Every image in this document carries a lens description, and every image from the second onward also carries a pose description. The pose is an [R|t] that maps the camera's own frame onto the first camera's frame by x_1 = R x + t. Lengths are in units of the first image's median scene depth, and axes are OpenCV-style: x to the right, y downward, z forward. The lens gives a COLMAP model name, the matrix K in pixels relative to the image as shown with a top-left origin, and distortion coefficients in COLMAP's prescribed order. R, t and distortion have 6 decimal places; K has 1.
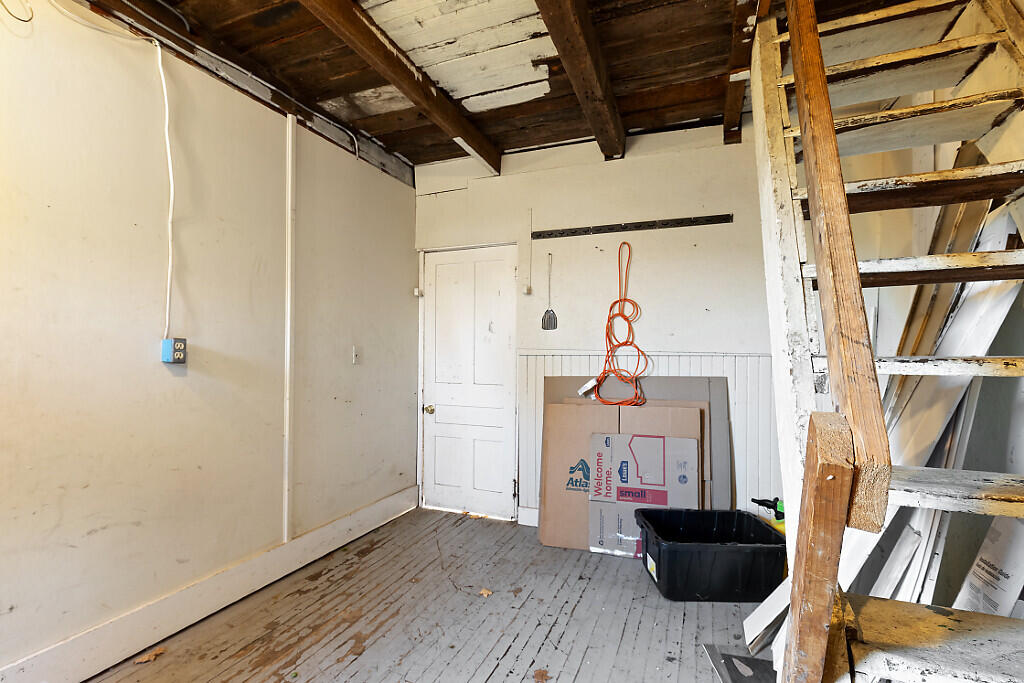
lens RADIAL K [[468.2, 0, 516.6], [0, 468.2, 358.2], [0, 0, 1]] dist [-0.001695, -0.001481]
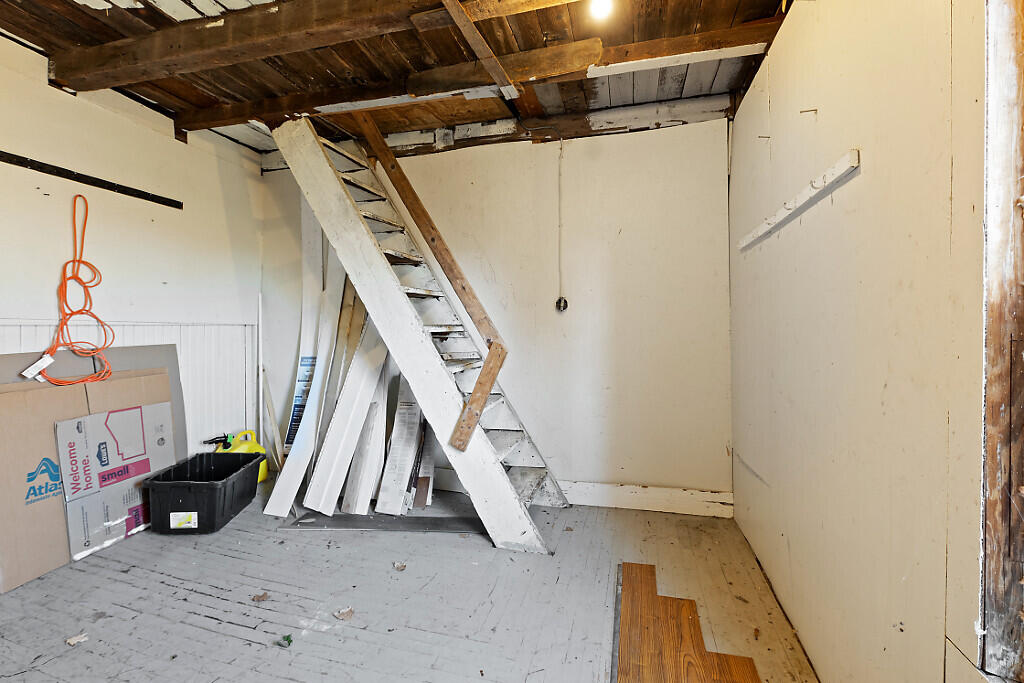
lens RADIAL K [[468.2, 0, 514.4], [0, 468.2, 332.9], [0, 0, 1]] dist [-0.001695, -0.001481]
pose [[-0.147946, -0.022008, 0.988751, -0.760784], [0.006489, 0.999709, 0.023223, -0.007475], [-0.988974, 0.009852, -0.147760, 0.340626]]
